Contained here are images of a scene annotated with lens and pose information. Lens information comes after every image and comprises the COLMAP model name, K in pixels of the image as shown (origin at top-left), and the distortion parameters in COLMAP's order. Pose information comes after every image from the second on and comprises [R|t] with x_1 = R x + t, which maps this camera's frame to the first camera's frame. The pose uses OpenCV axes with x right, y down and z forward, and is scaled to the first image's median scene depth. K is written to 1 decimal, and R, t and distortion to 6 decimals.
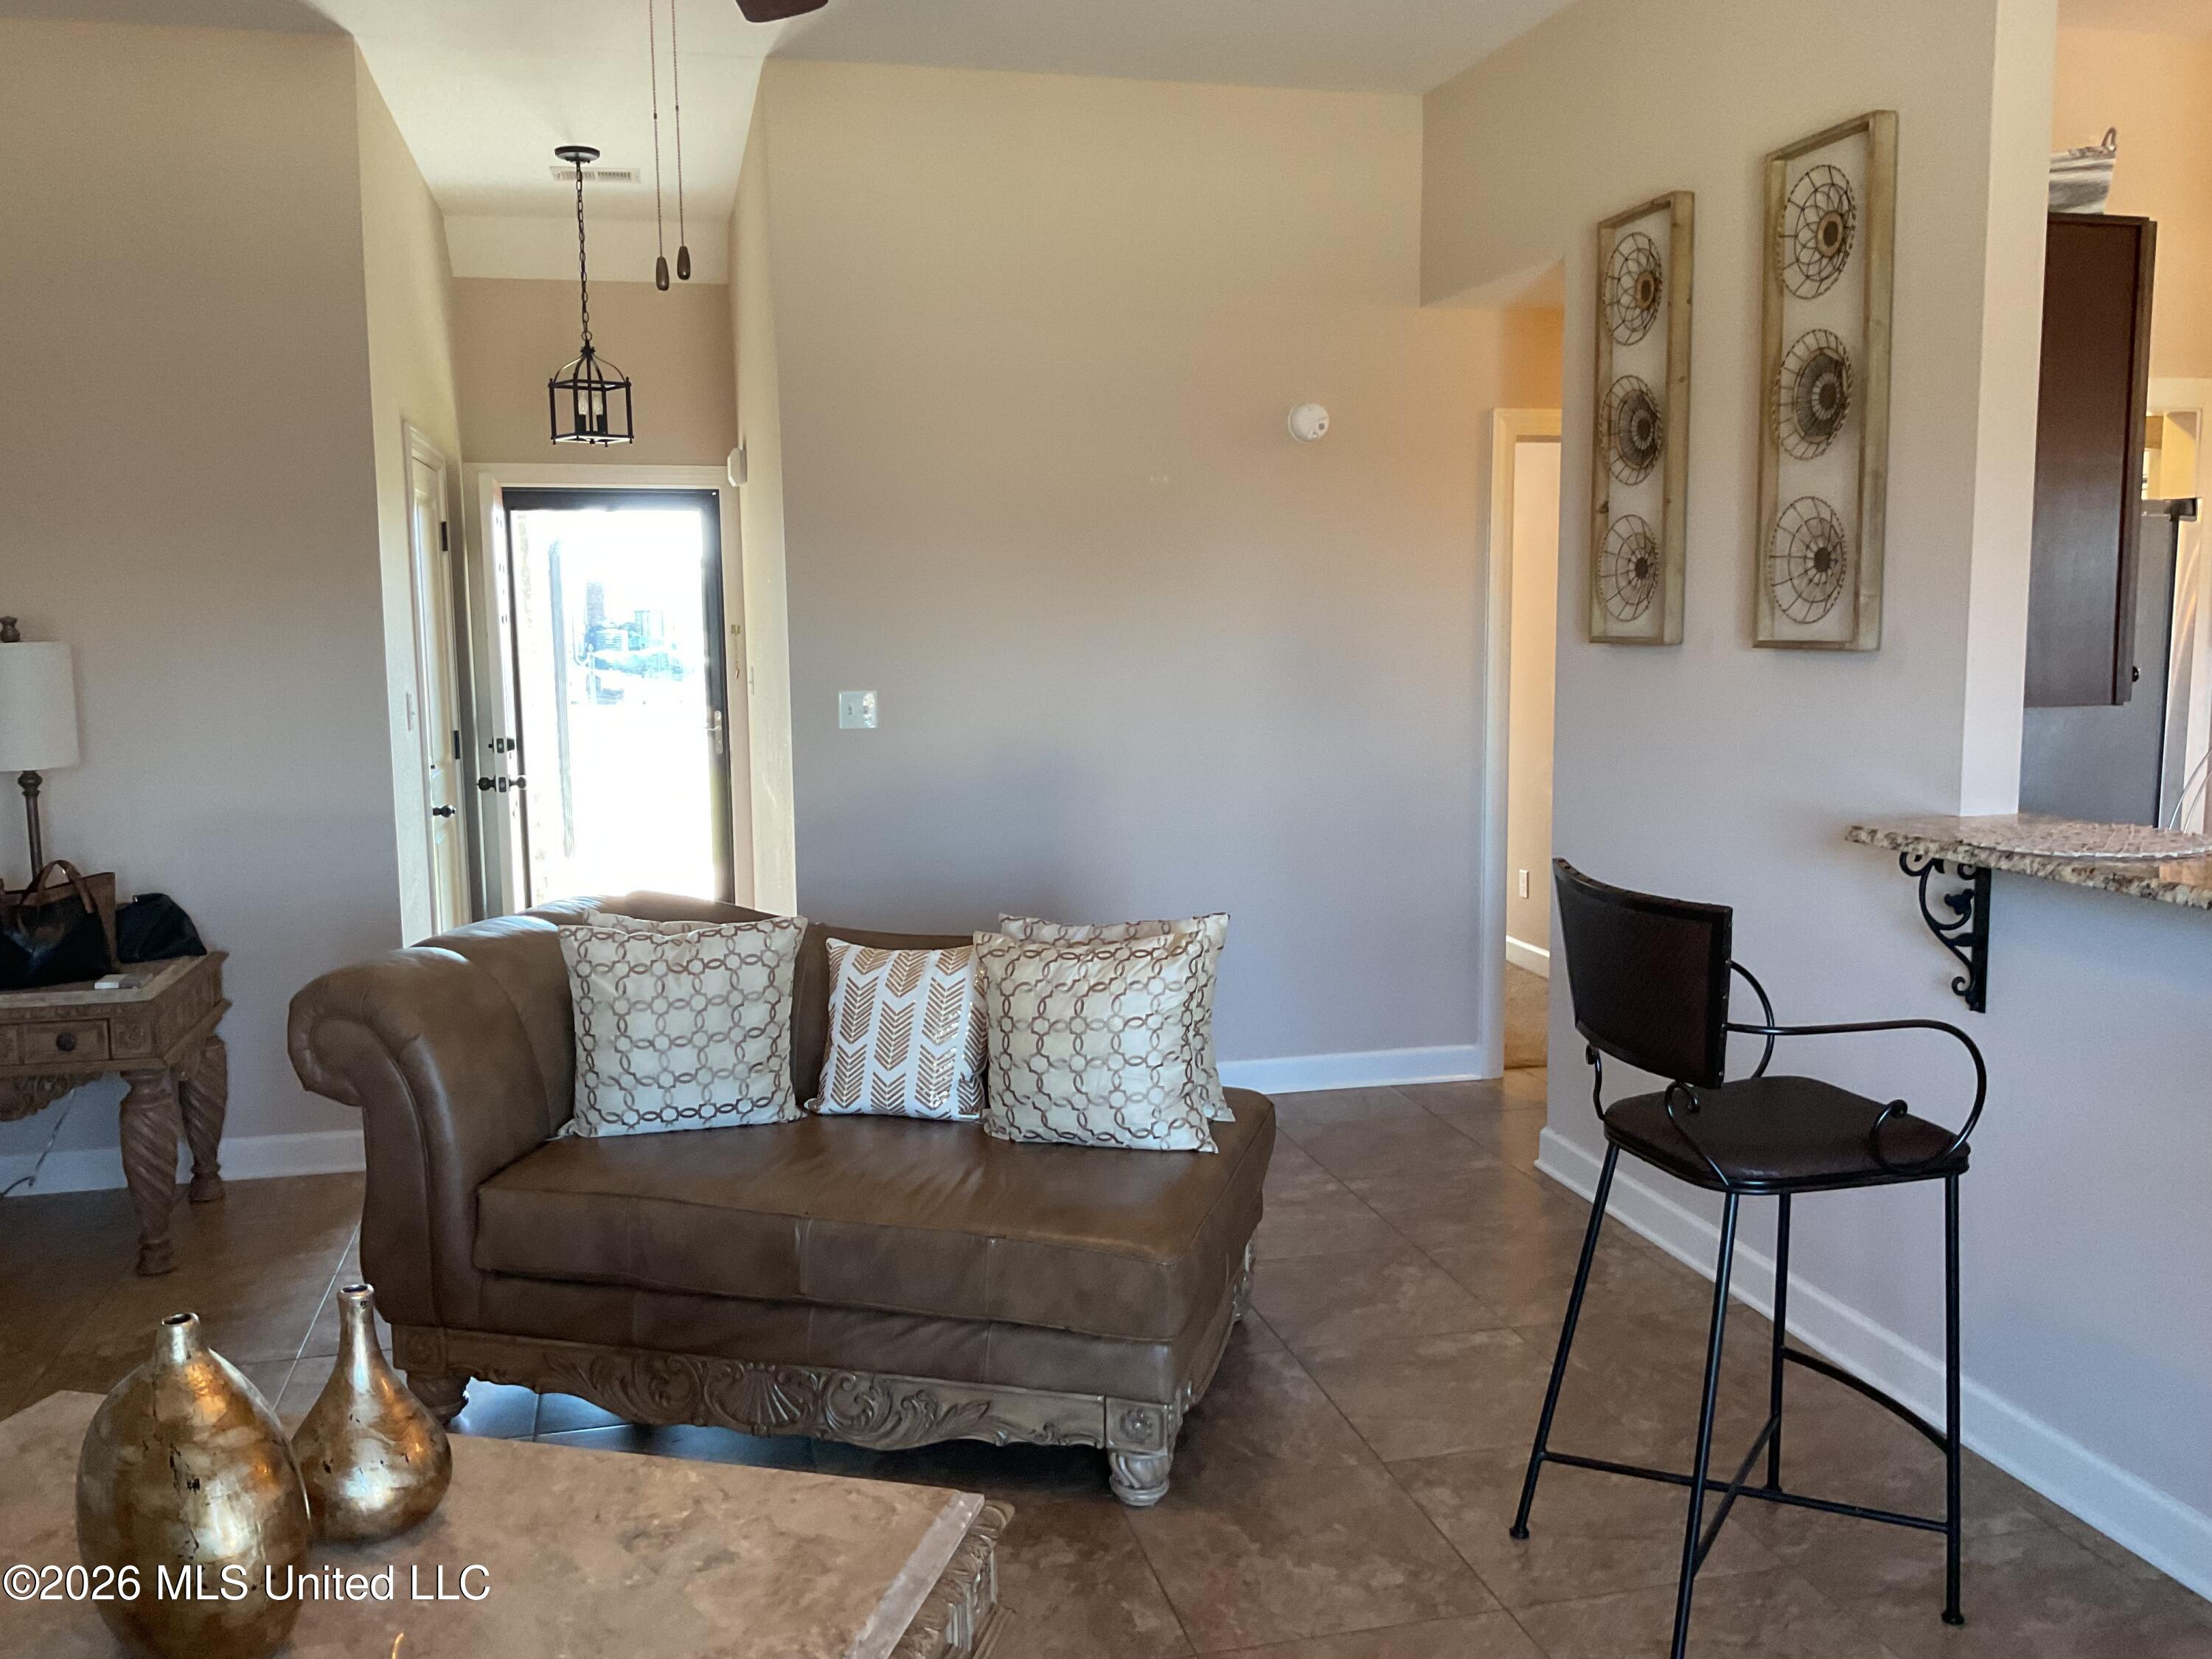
lens RADIAL K [[1834.6, 0, 1106.5], [0, 1834.6, 832.0], [0, 0, 1]] dist [0.107417, -0.214402]
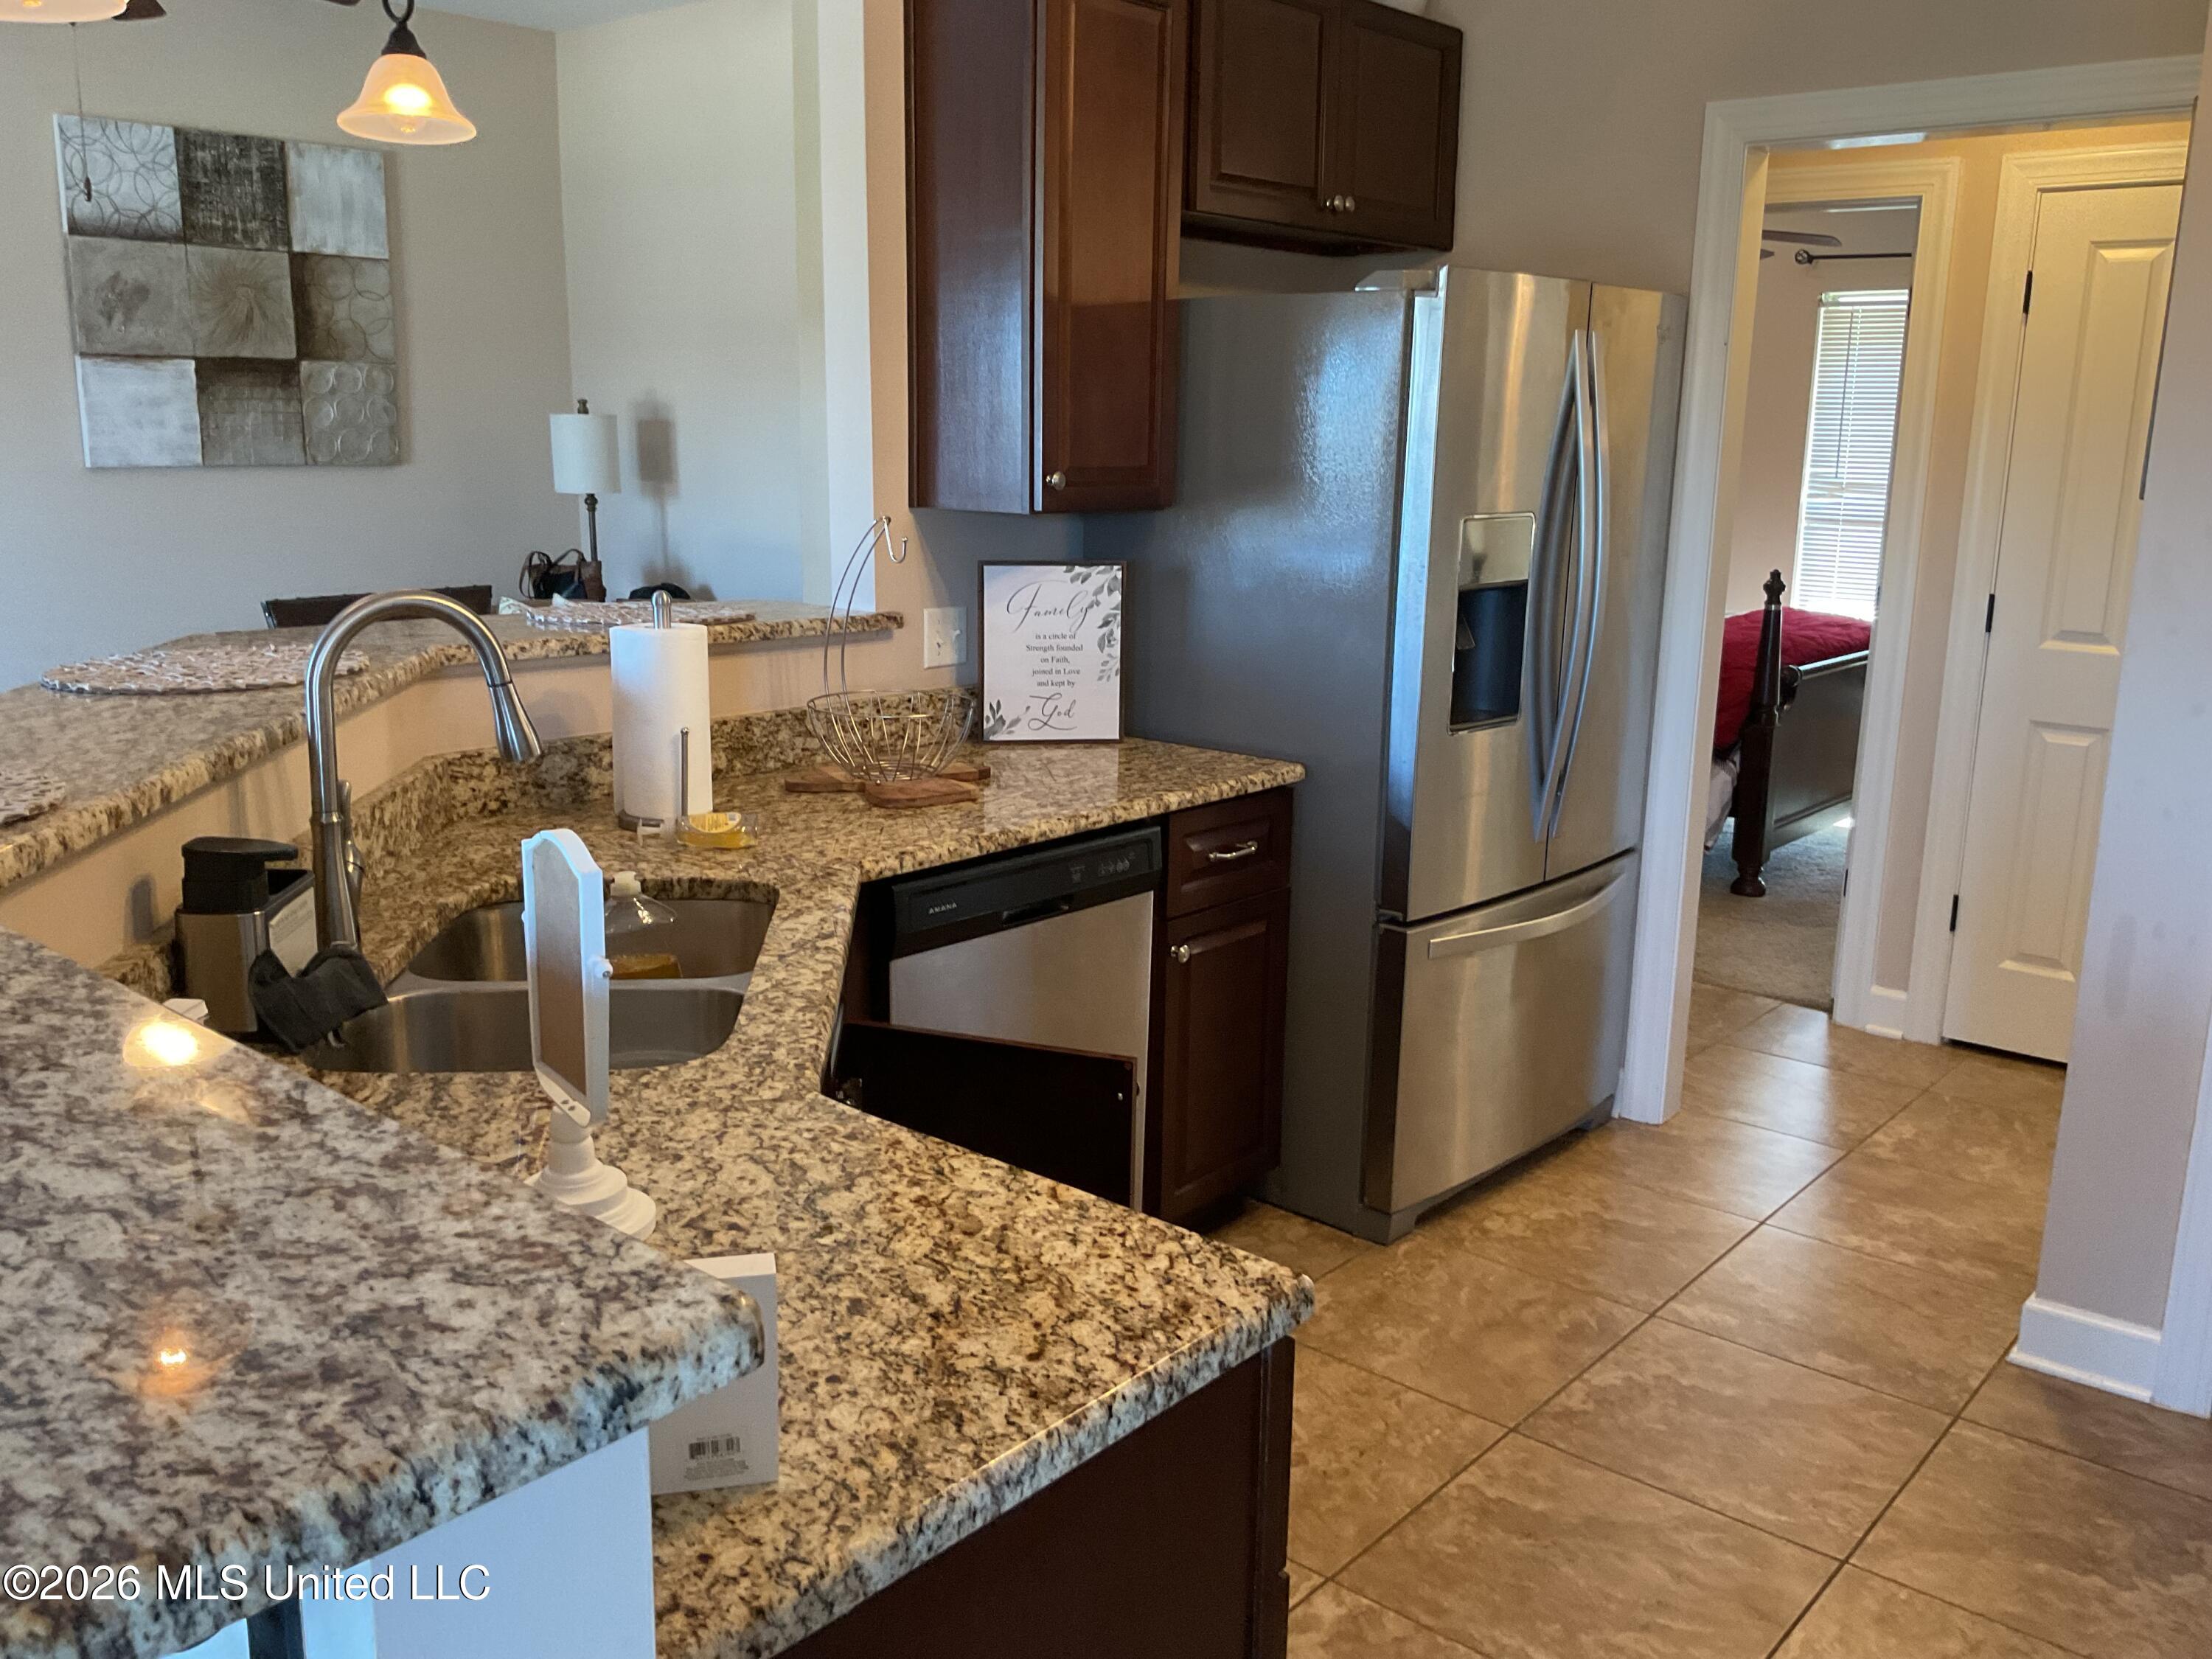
lens RADIAL K [[1813.8, 0, 1106.0], [0, 1813.8, 829.5], [0, 0, 1]] dist [0.097390, -0.190246]
pose [[0.583150, 0.197886, -0.787894, 1.269491], [-0.129958, 0.980111, 0.149976, -0.054823], [0.801902, 0.014935, 0.597269, 0.482587]]
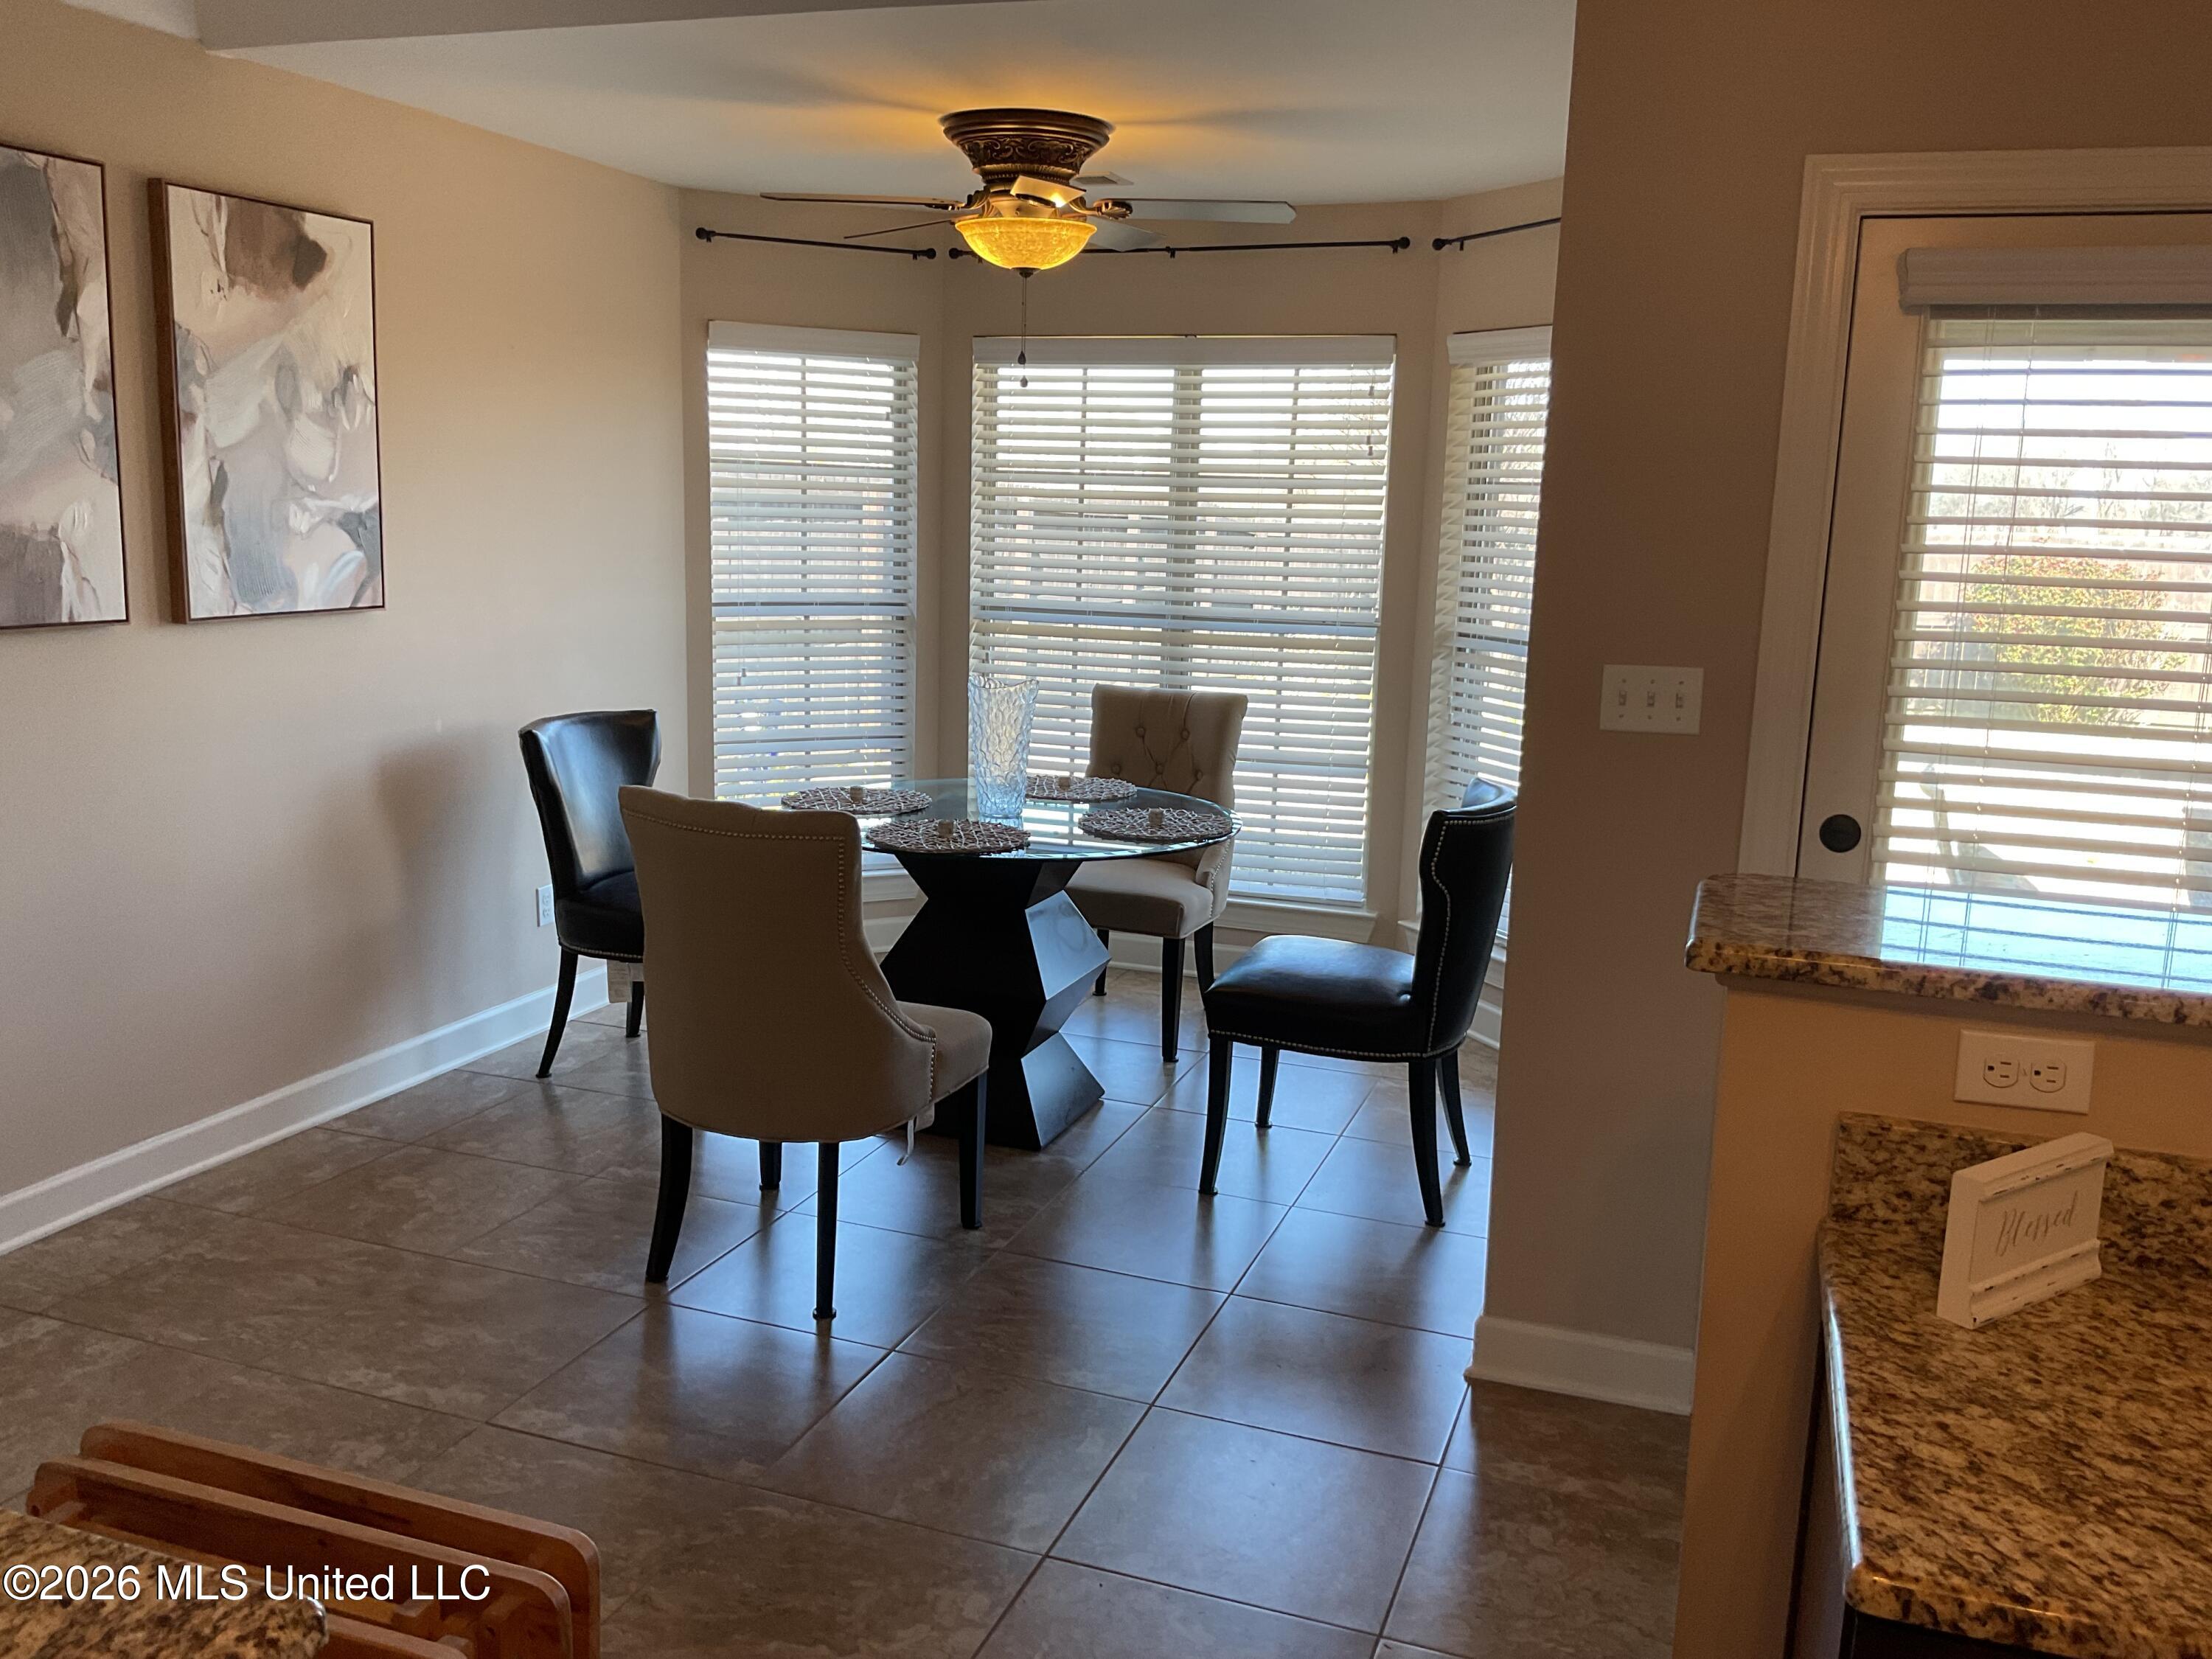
lens RADIAL K [[1813.8, 0, 1106.0], [0, 1813.8, 829.5], [0, 0, 1]] dist [0.097390, -0.190246]
pose [[-0.836272, -0.109207, 0.537329, 0.978393], [0.050534, 0.960444, 0.273849, -0.135429], [-0.545981, 0.256166, -0.797674, 1.023667]]
